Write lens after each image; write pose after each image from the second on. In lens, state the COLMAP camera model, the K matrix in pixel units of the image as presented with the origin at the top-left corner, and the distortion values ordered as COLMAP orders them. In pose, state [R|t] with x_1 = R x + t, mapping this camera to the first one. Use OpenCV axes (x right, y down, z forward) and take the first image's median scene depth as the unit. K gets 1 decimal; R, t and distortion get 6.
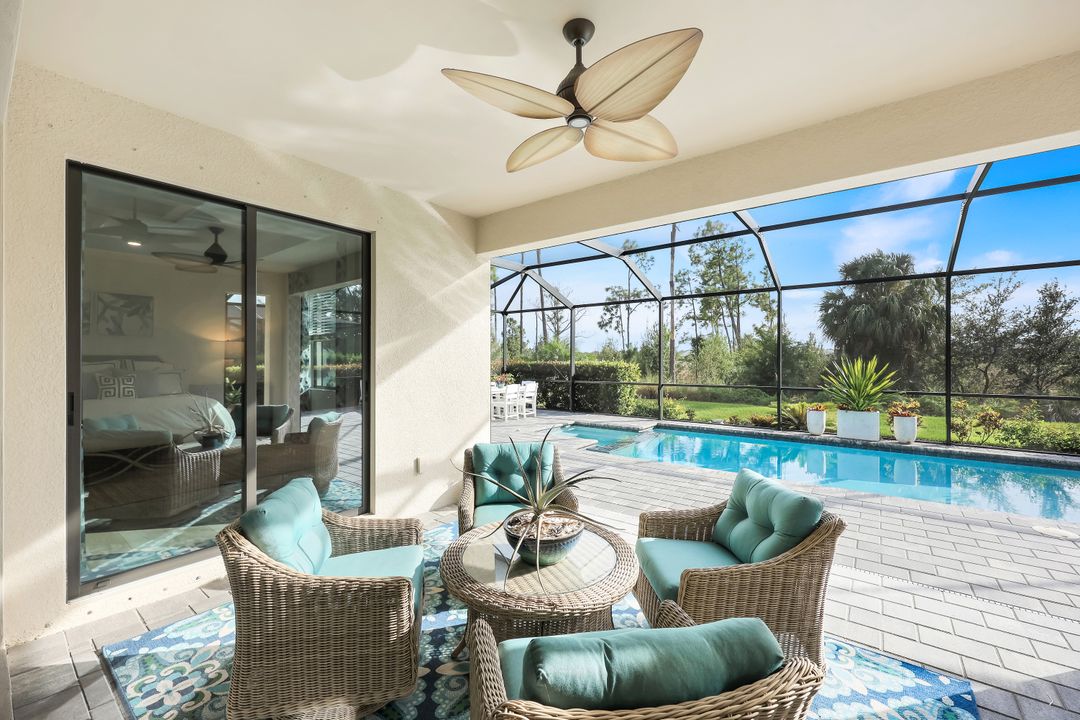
lens RADIAL K [[439.3, 0, 540.0], [0, 439.3, 360.0], [0, 0, 1]] dist [0.000714, -0.000100]
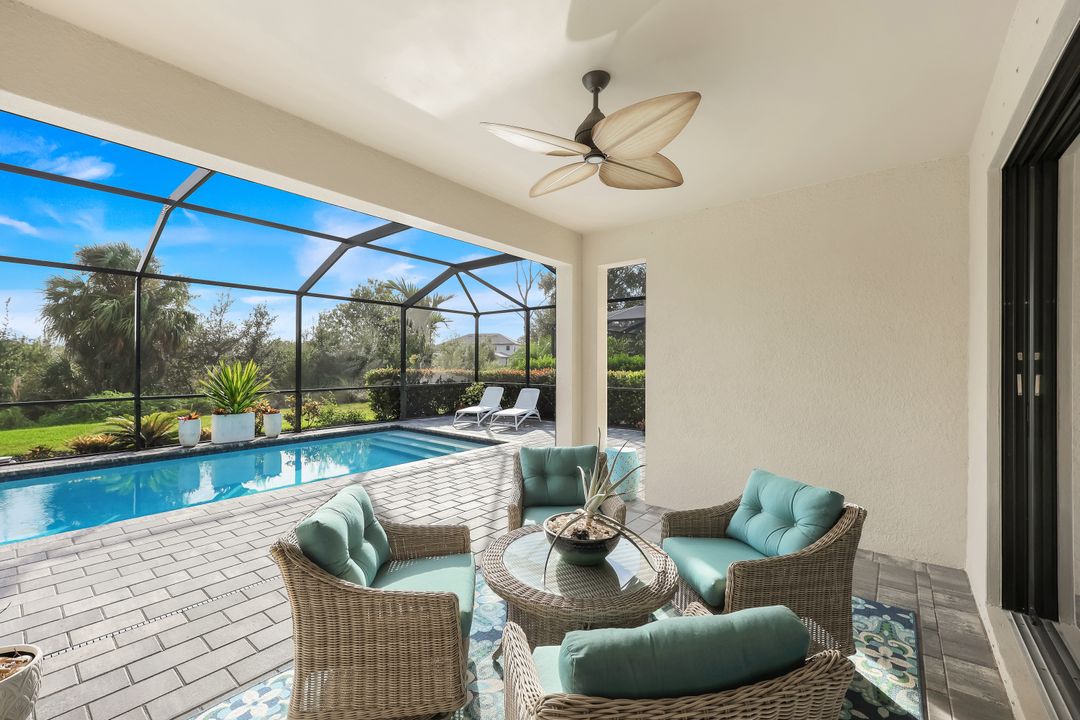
lens RADIAL K [[439.3, 0, 540.0], [0, 439.3, 360.0], [0, 0, 1]] dist [0.000714, -0.000100]
pose [[0.038722, 0.004840, 0.999238, -0.257380], [0.000138, 0.999988, -0.004849, -0.001926], [-0.999250, 0.000325, 0.038721, 0.266804]]
